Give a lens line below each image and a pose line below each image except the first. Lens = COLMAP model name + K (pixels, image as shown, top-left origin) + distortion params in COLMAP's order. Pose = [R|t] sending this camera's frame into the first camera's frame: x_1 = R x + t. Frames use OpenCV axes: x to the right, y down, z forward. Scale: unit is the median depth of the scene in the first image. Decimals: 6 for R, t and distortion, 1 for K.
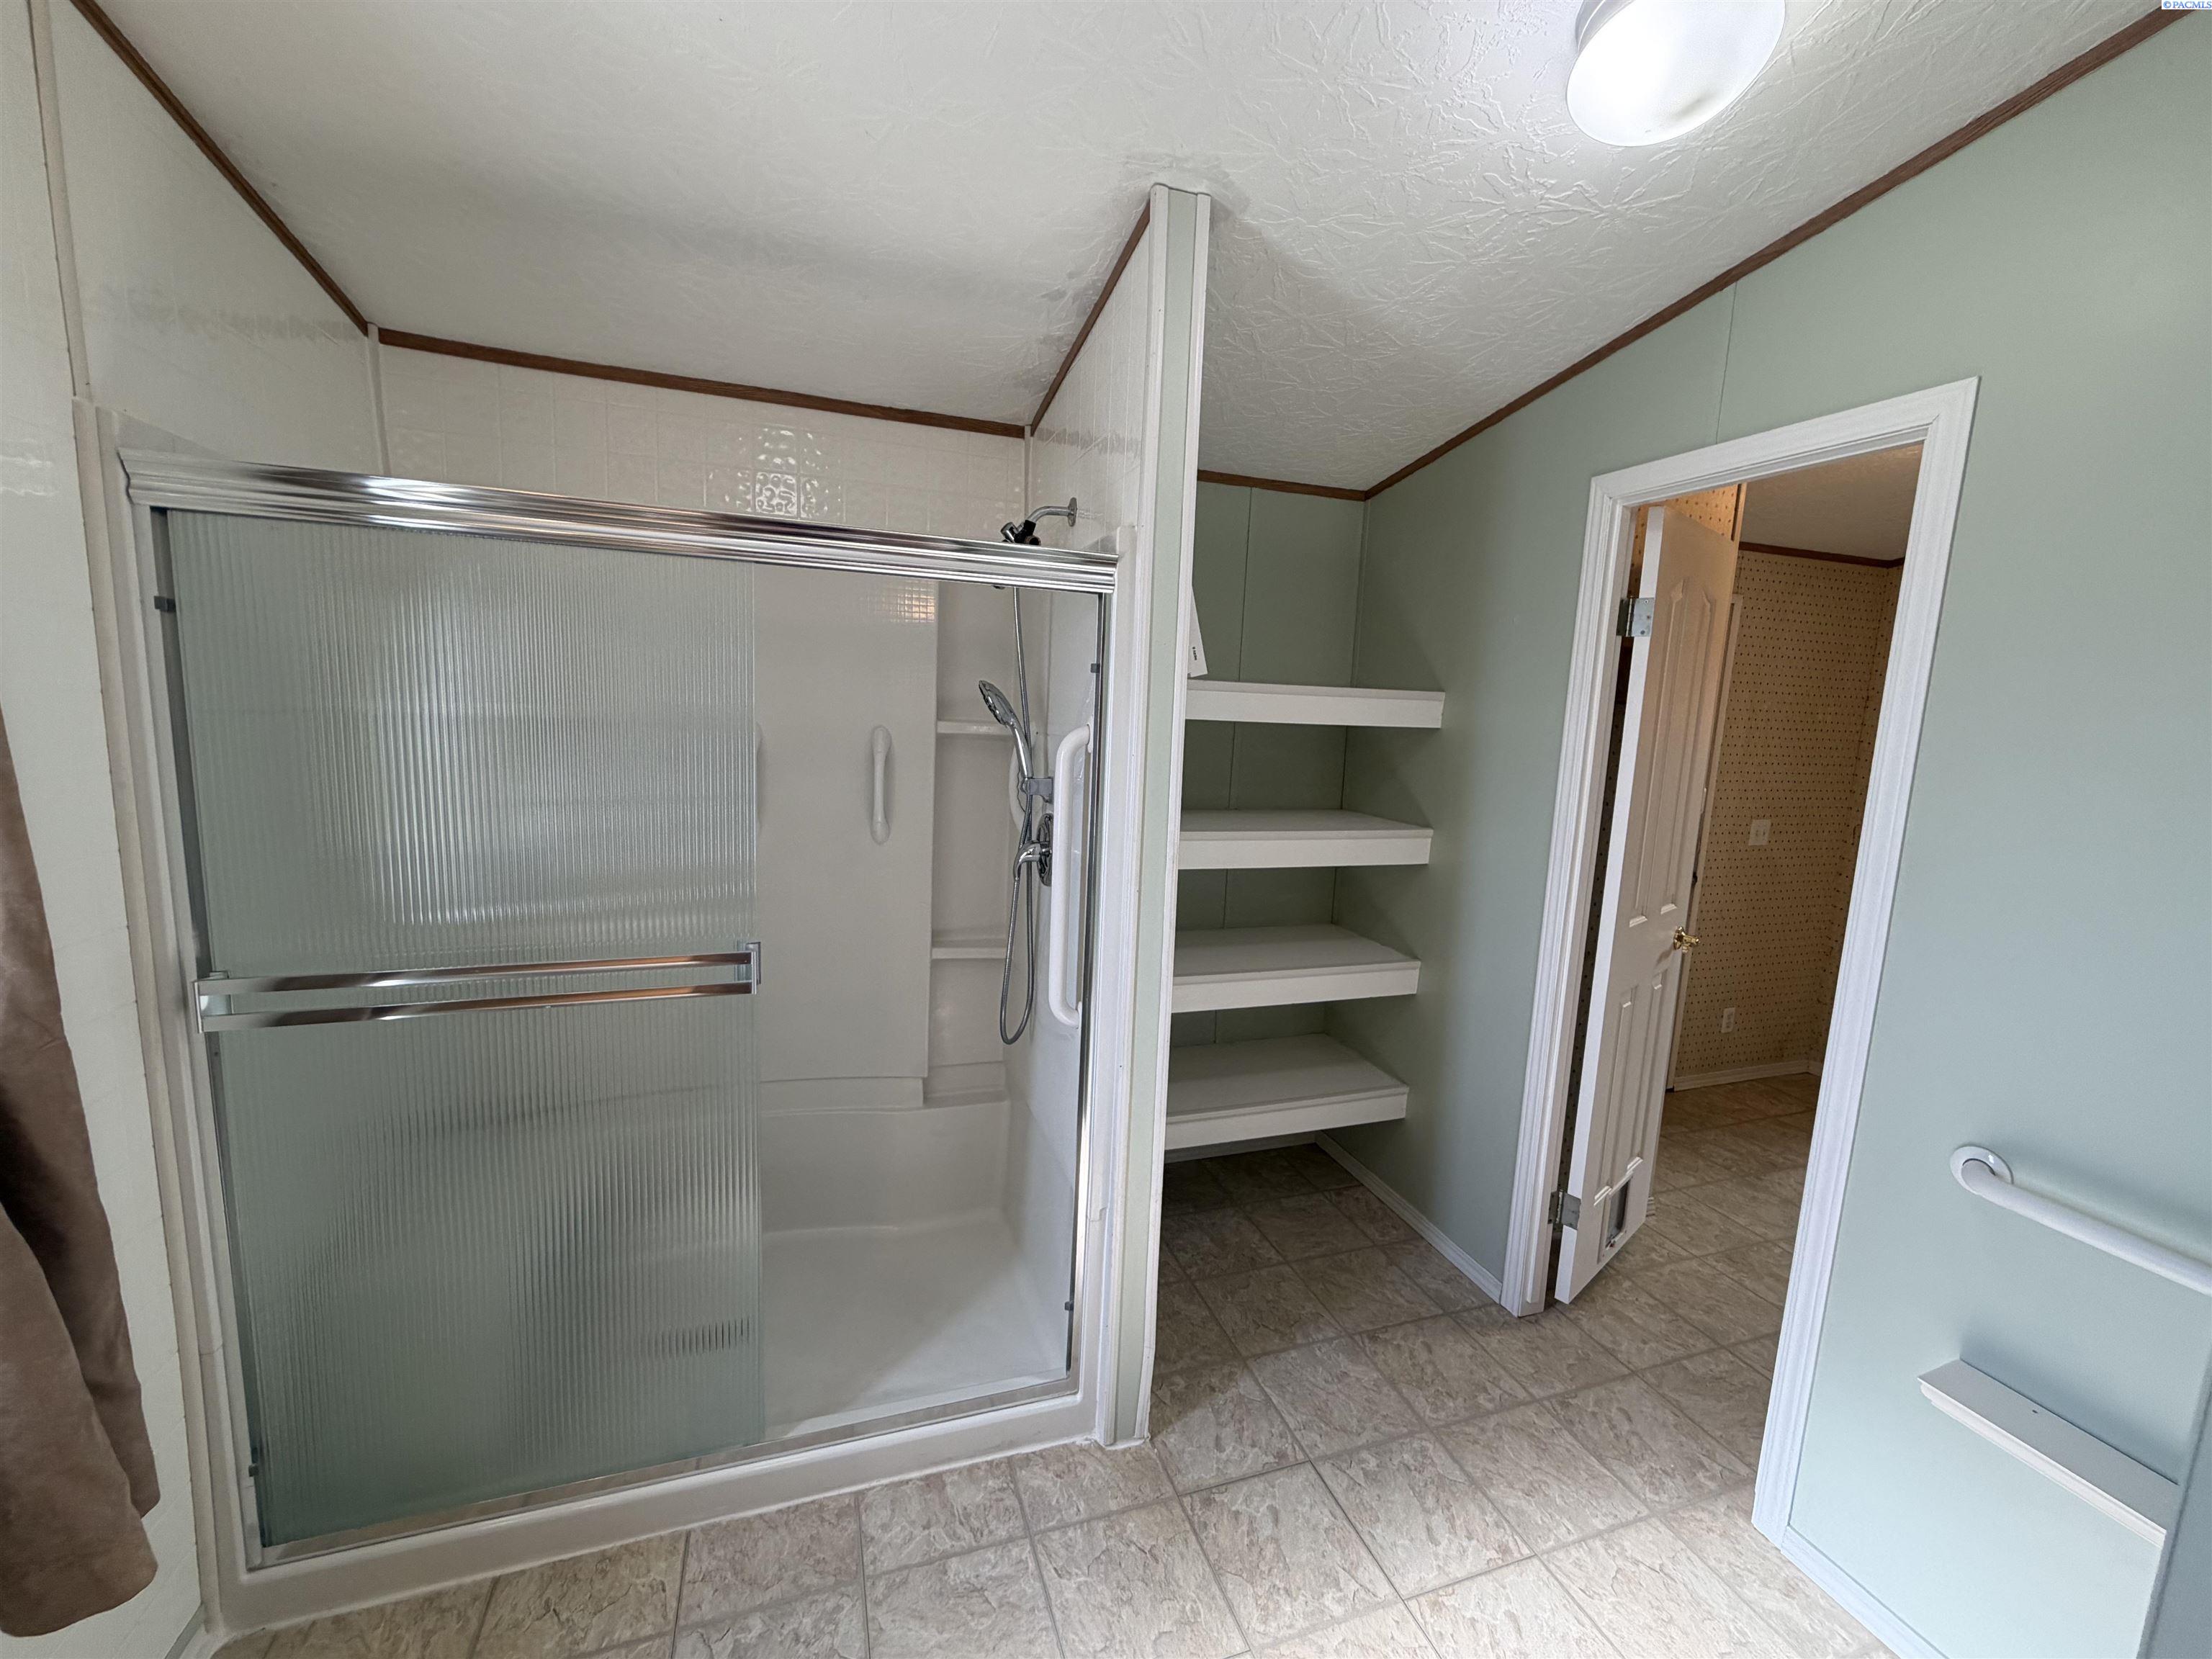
lens RADIAL K [[884.5, 0, 1101.1], [0, 884.5, 826.8], [0, 0, 1]] dist [-0.001796, 0.000224]
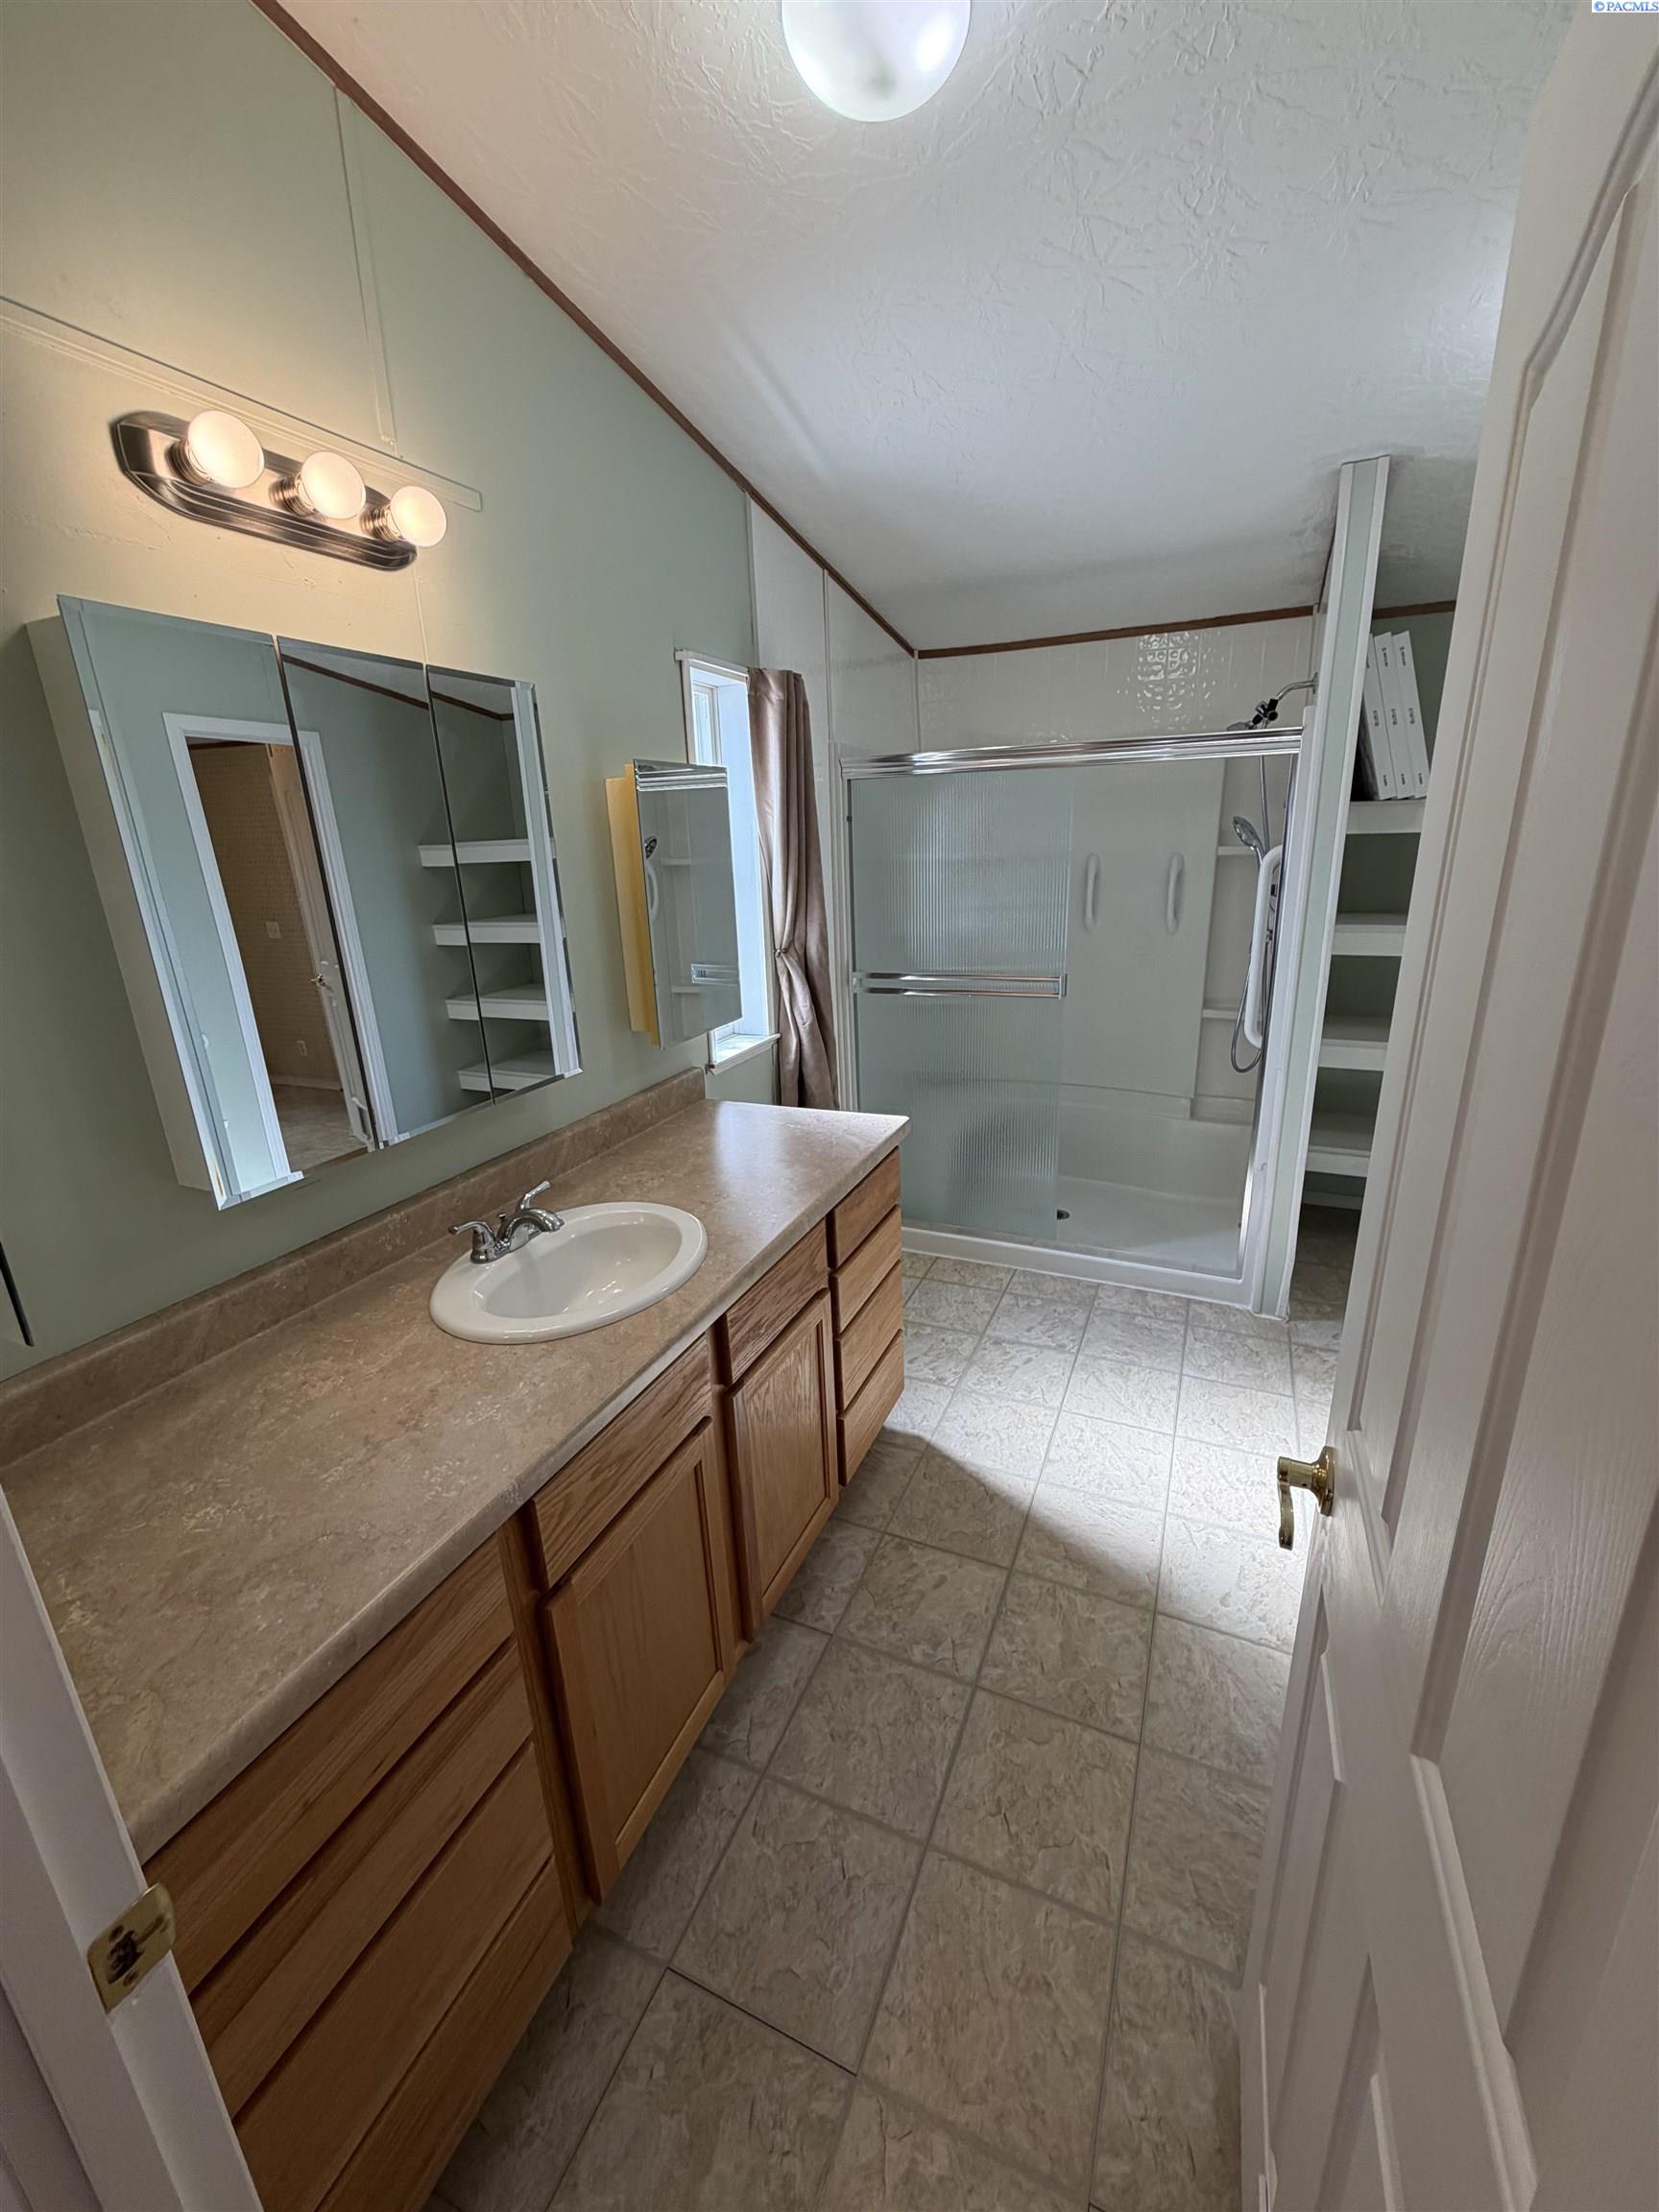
lens RADIAL K [[884.5, 0, 831.9], [0, 884.5, 1100.3], [0, 0, 1]] dist [-0.001796, 0.000224]
pose [[0.733429, 0.129878, -0.667243, 0.502517], [-0.027776, 0.986484, 0.161486, 0.097718], [0.679198, -0.099905, 0.727124, -0.688651]]
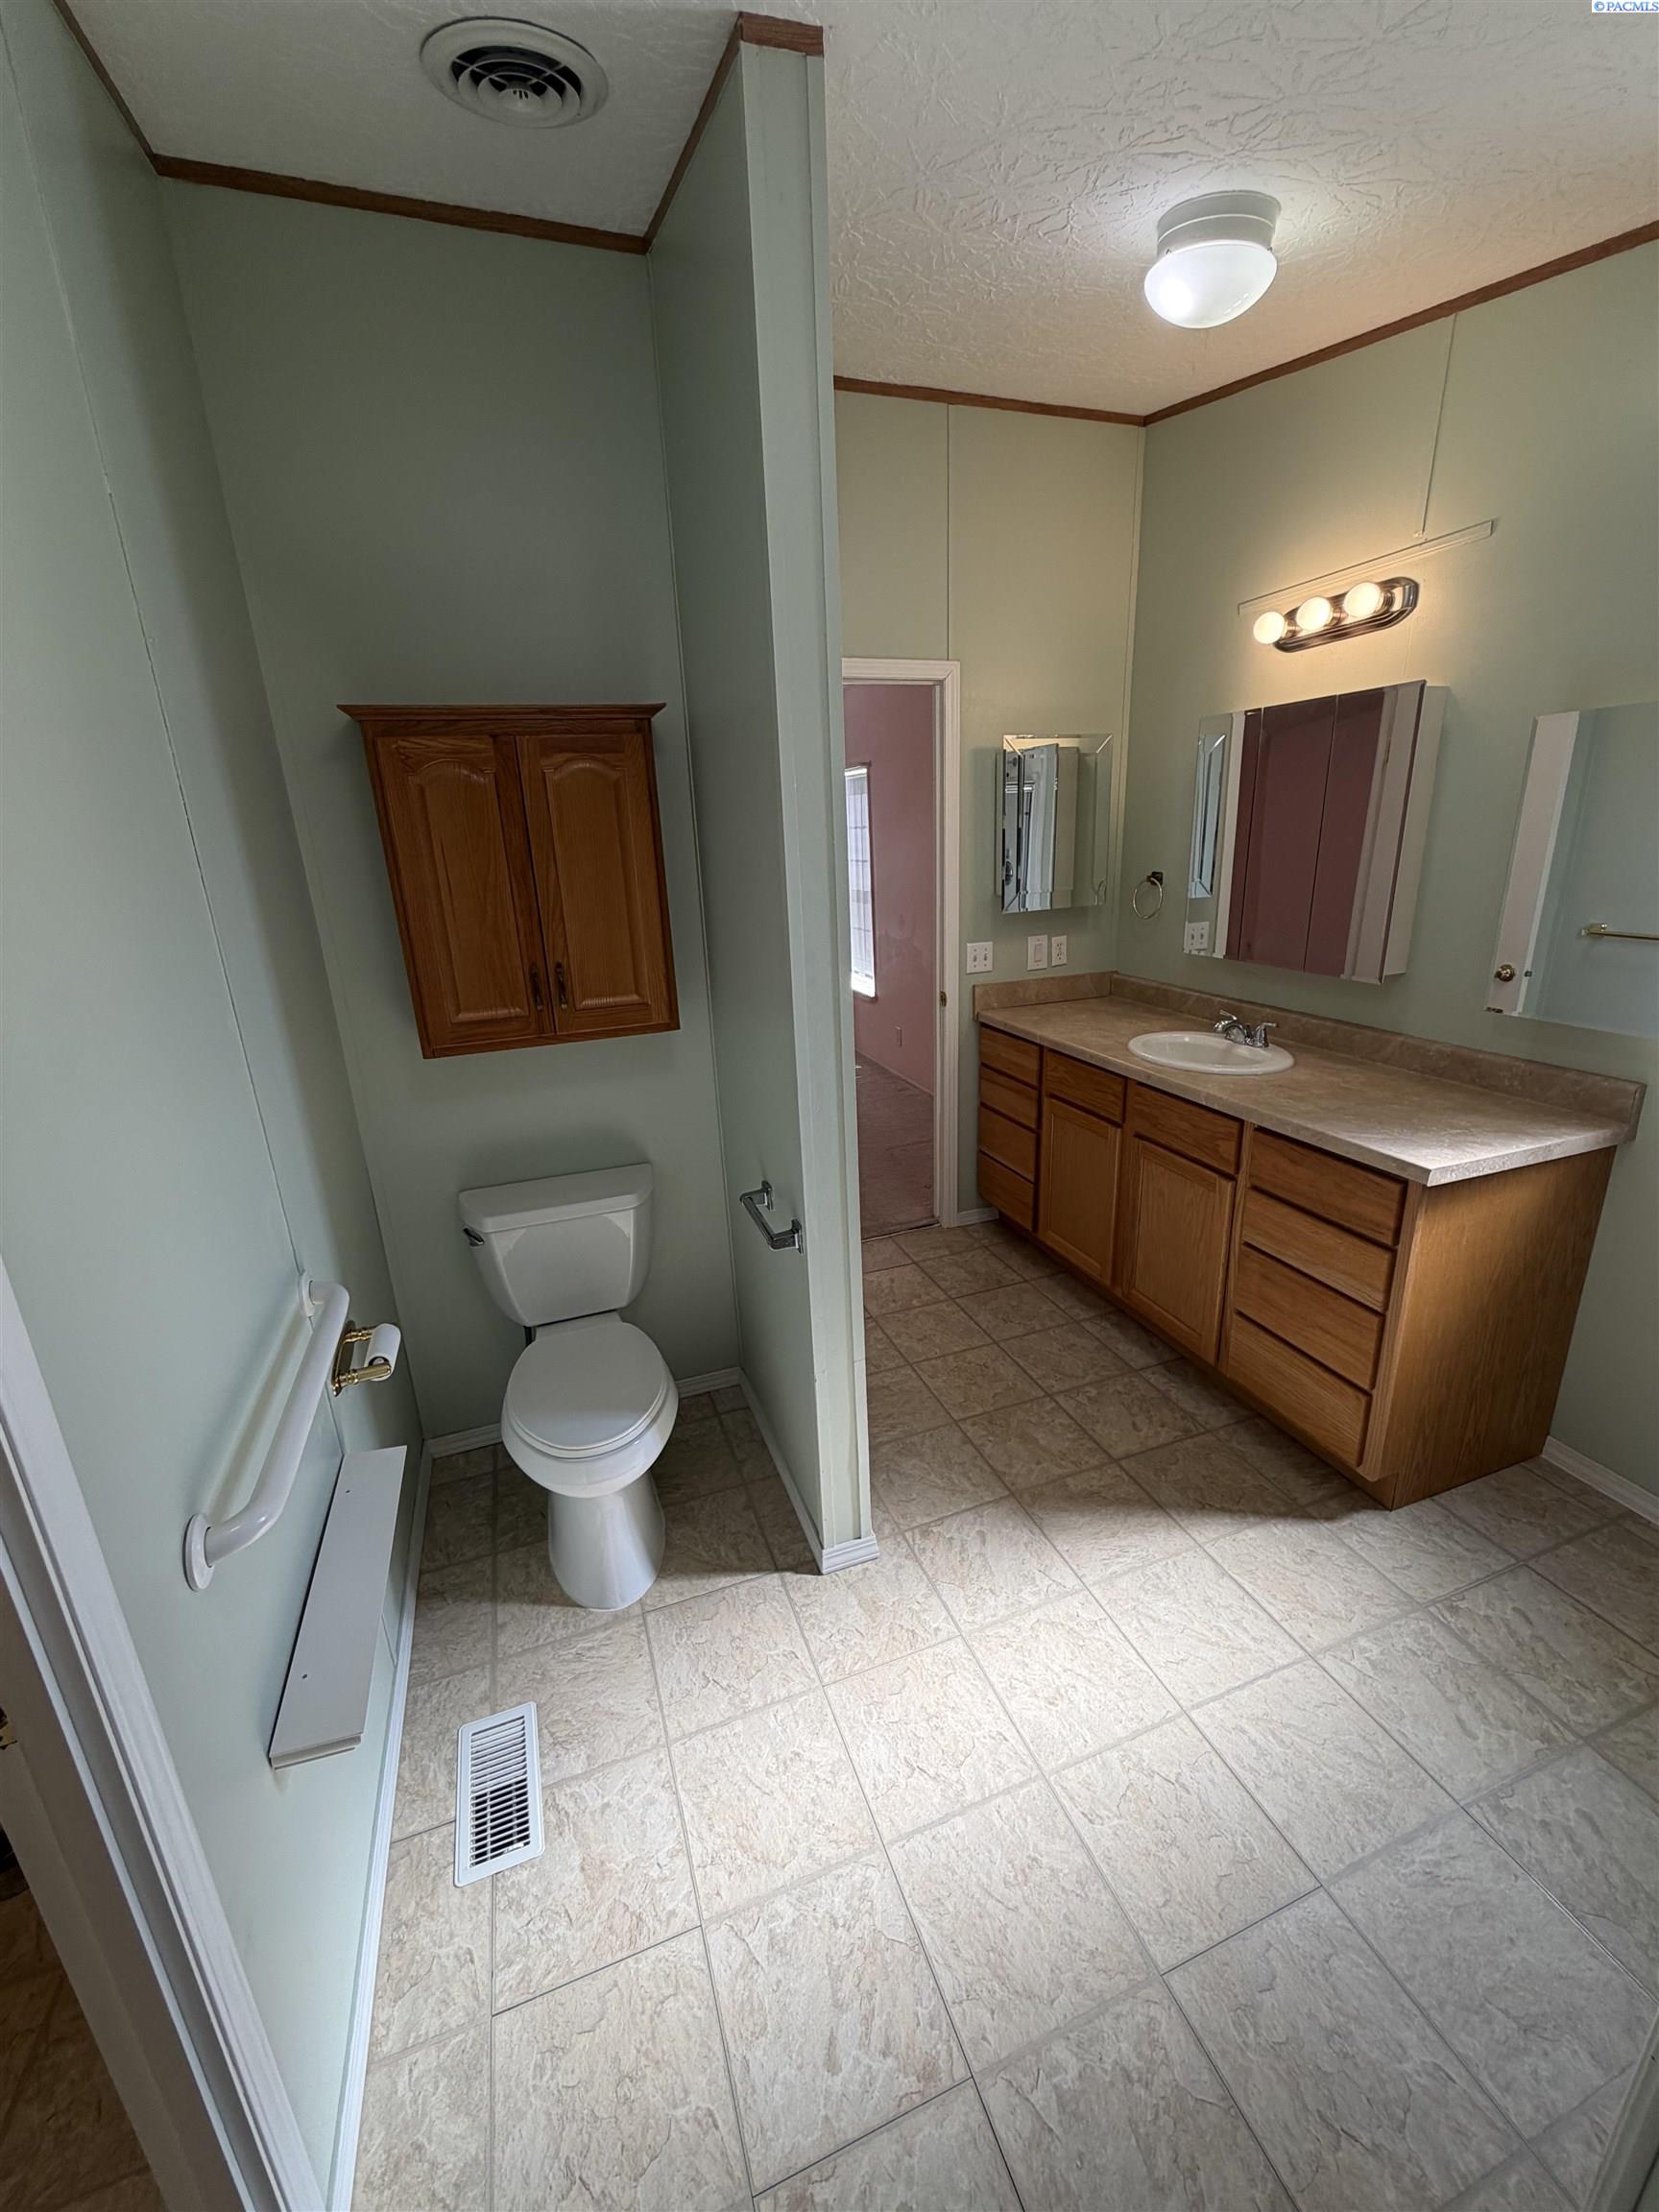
lens RADIAL K [[884.5, 0, 831.9], [0, 884.5, 1100.3], [0, 0, 1]] dist [-0.001796, 0.000224]
pose [[-0.999746, 0.003175, -0.022328, 0.437181], [-0.006616, 0.905201, 0.424931, -0.172890], [0.021560, 0.424971, -0.904950, 1.217927]]
